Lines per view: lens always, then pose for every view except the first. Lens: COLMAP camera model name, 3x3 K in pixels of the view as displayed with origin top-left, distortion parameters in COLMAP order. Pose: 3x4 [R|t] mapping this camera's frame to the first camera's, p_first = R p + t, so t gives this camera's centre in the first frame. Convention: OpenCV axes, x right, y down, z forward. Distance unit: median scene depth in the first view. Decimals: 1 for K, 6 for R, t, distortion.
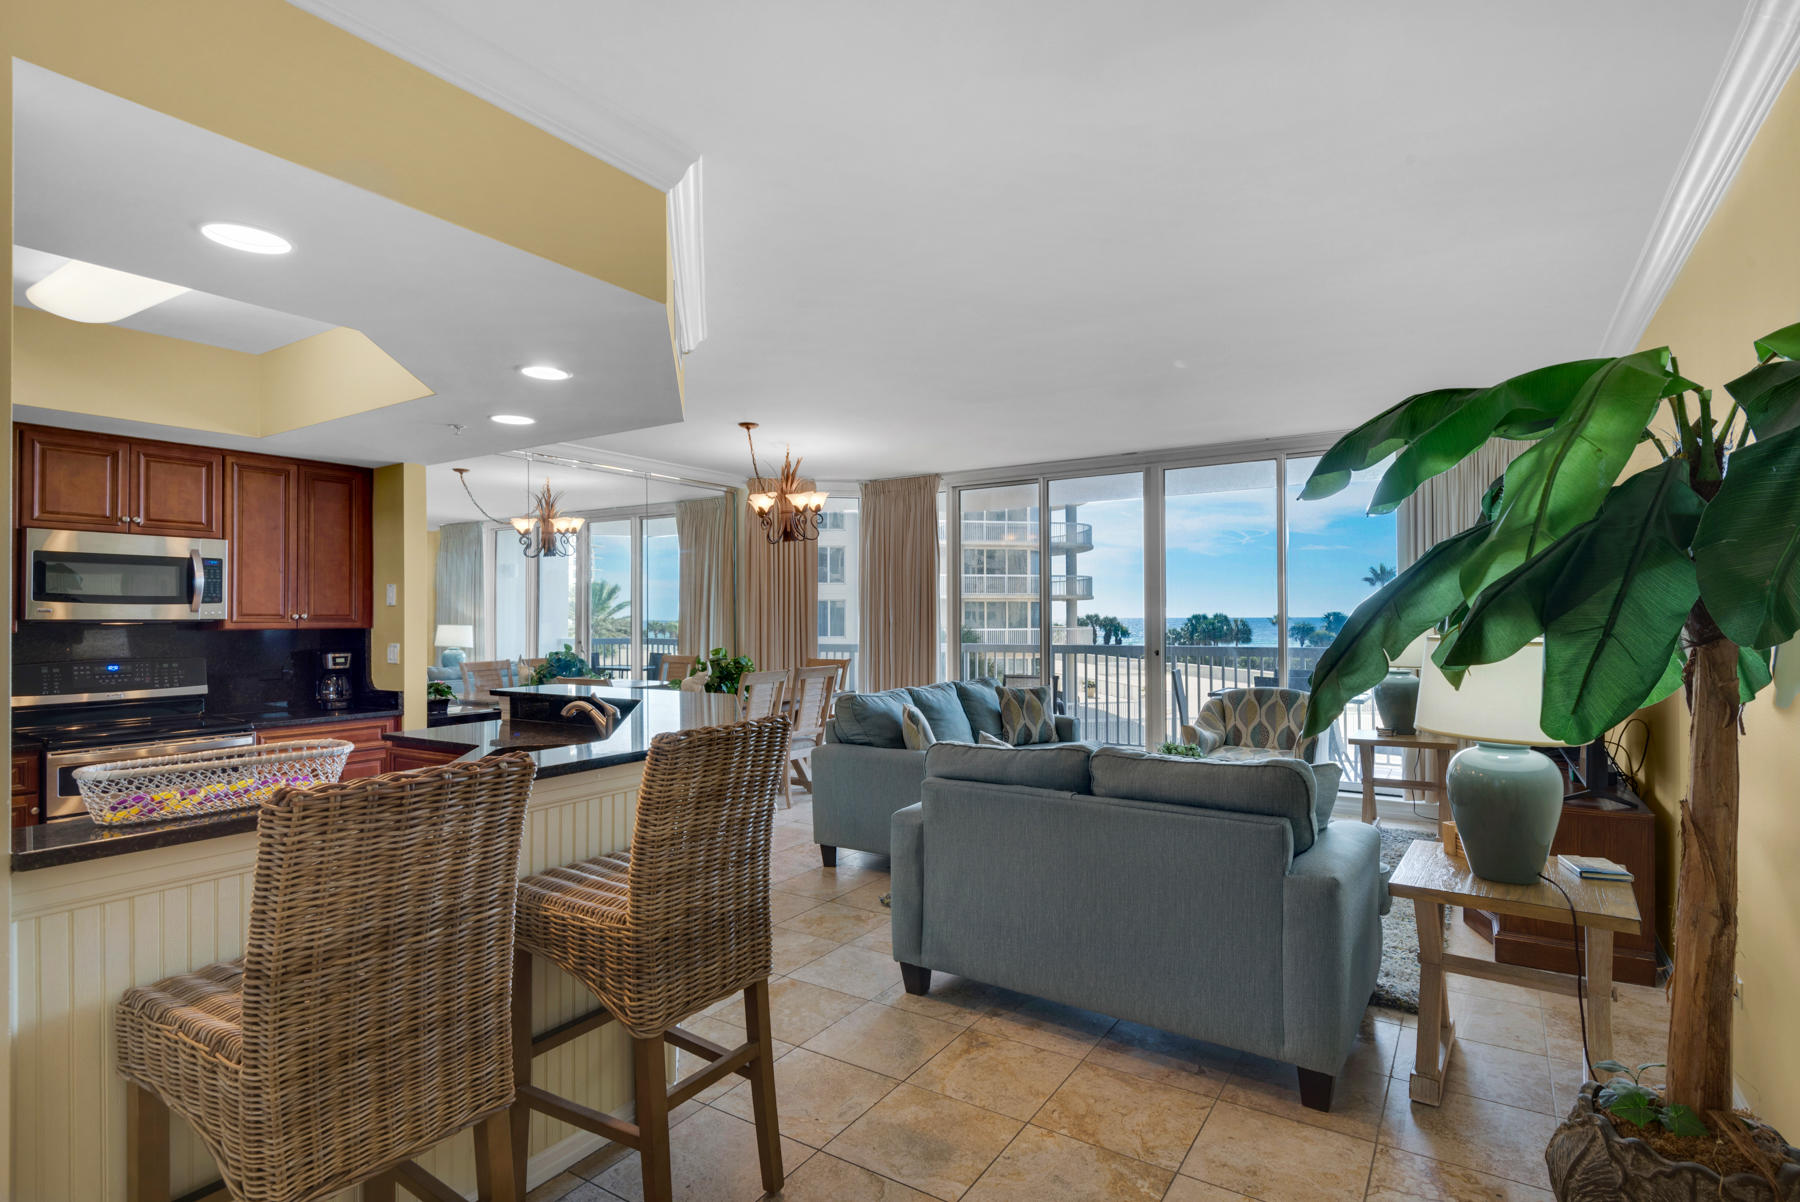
lens RADIAL K [[913.3, 0, 900.0], [0, 913.3, 601.0], [0, 0, 1]] dist [-0.001991, -0.001510]
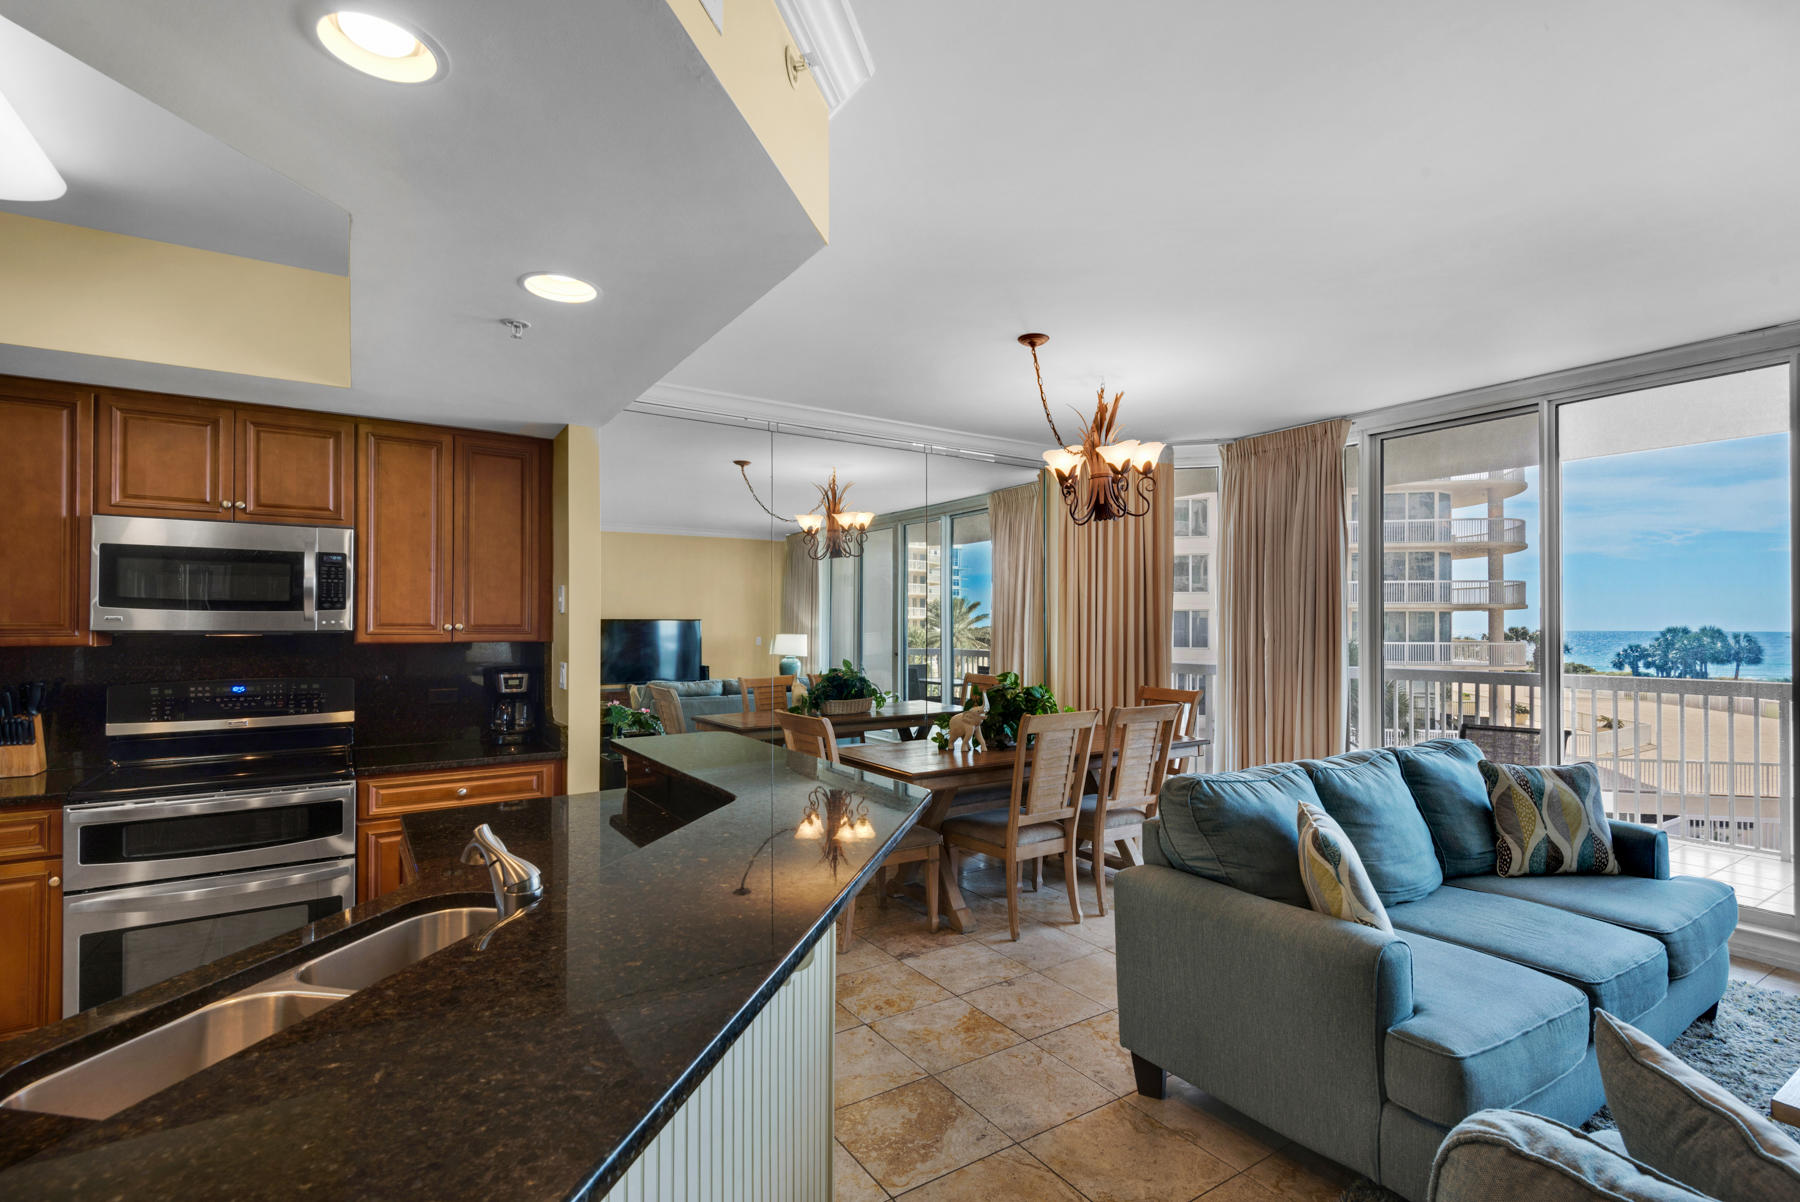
lens RADIAL K [[832.3, 0, 900.4], [0, 832.3, 617.3], [0, 0, 1]] dist [0.044099, -0.024706]
pose [[0.915425, 0.002549, -0.402481, -0.011475], [0.000433, 0.999973, 0.007317, 0.003240], [0.402489, -0.006872, 0.915399, 0.462331]]
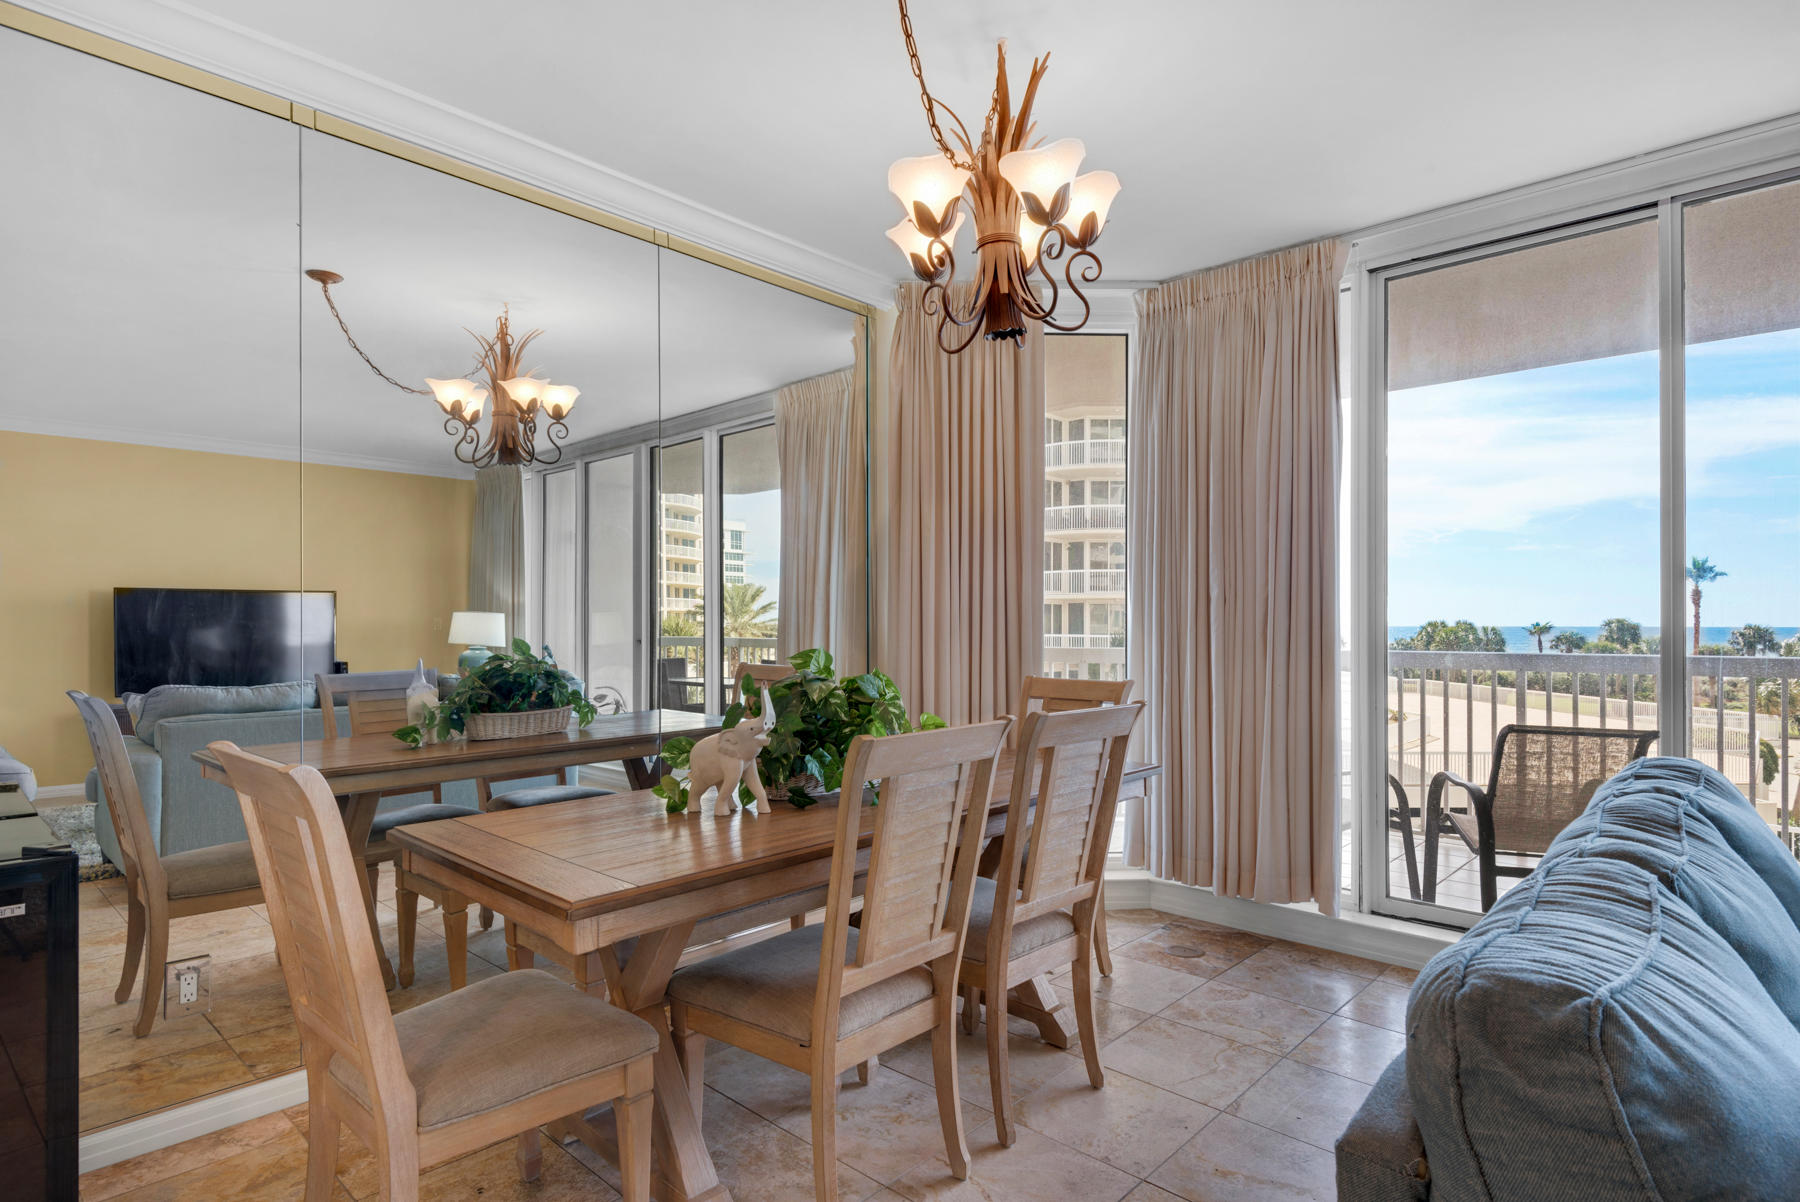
lens RADIAL K [[942.4, 0, 900.0], [0, 942.4, 601.0], [0, 0, 1]] dist [0.003664, -0.000103]
pose [[0.984659, 0.001259, -0.174485, -0.124787], [-0.002455, 0.999975, -0.006642, 0.044371], [0.174472, 0.006968, 0.984638, 0.817584]]
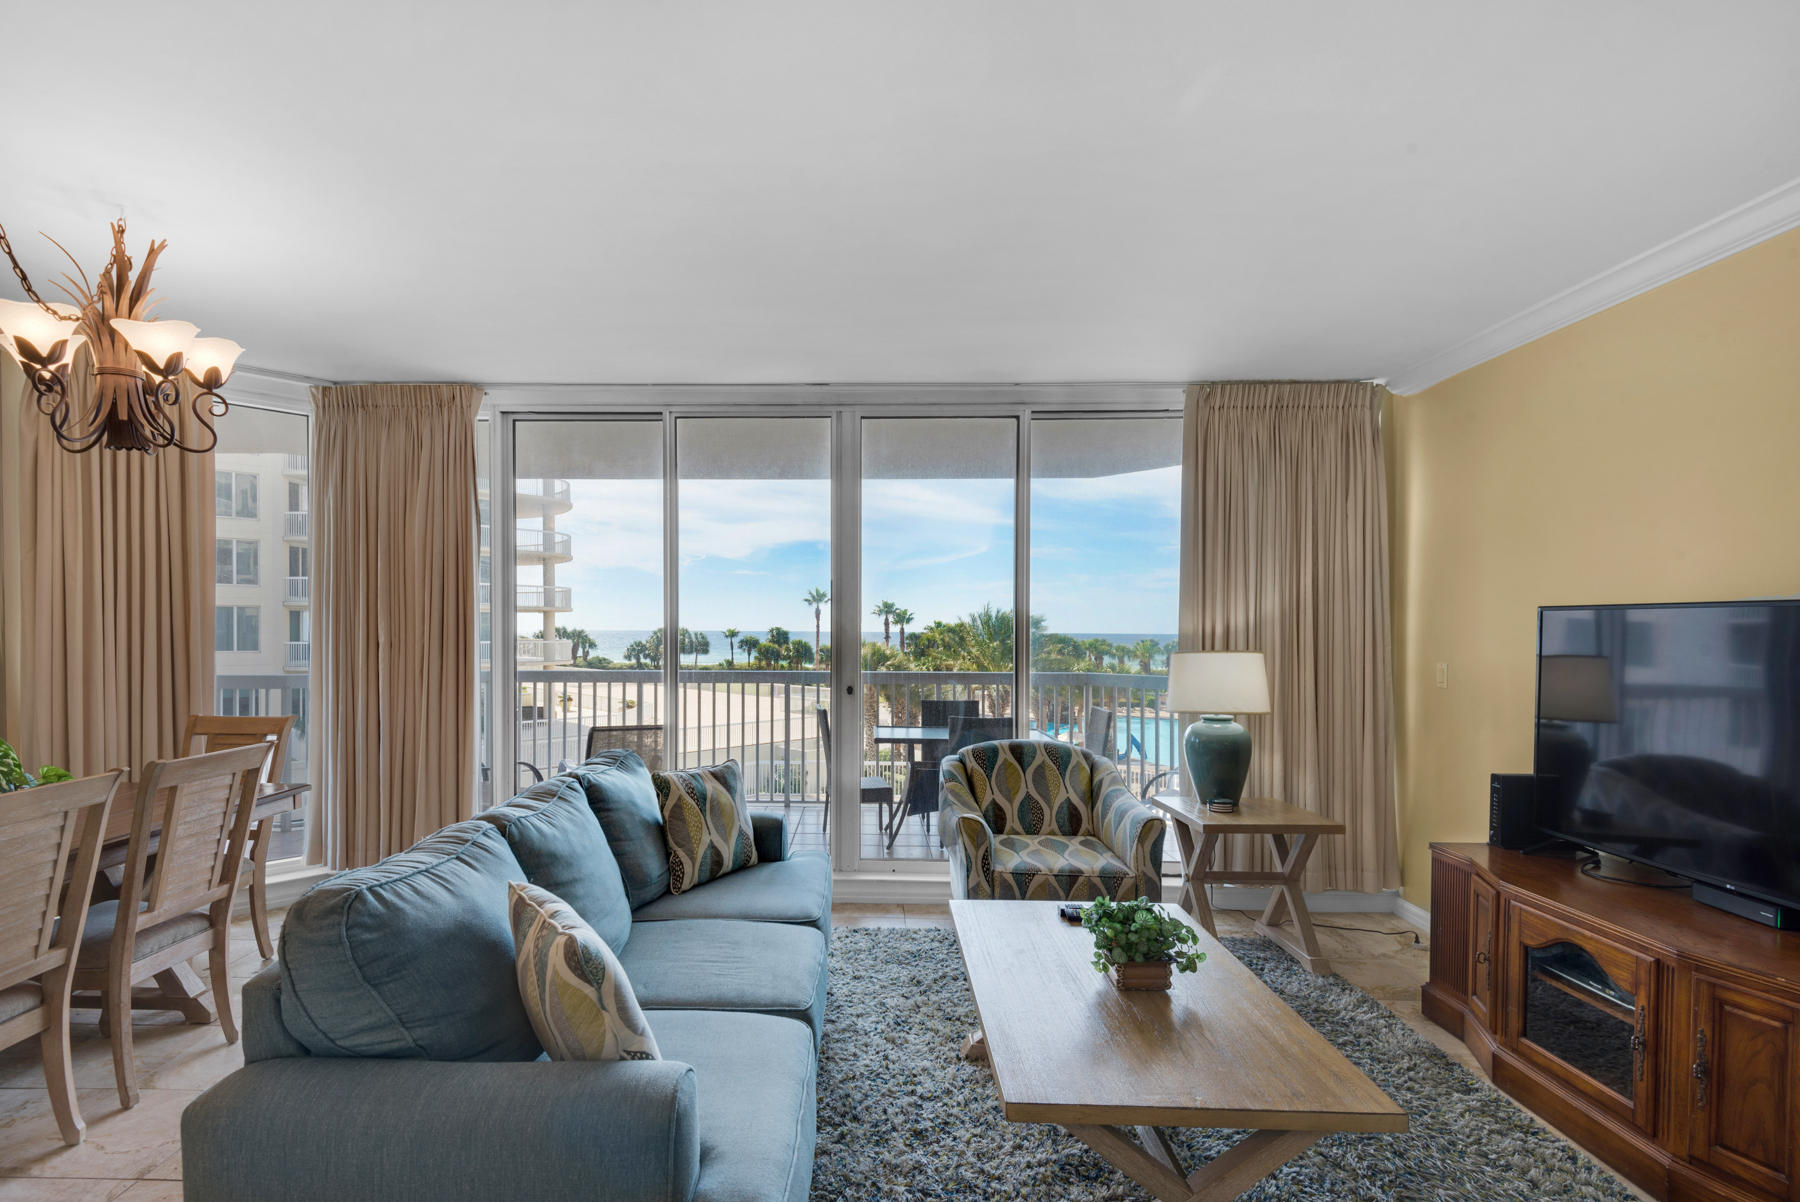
lens RADIAL K [[834.9, 0, 865.2], [0, 834.9, 637.6], [0, 0, 1]] dist [-0.001164, -0.001759]
pose [[0.841693, 0.004478, 0.539938, -0.056472], [-0.019227, 0.999580, 0.021682, 0.004478], [-0.539614, -0.028631, 0.841426, 0.636441]]
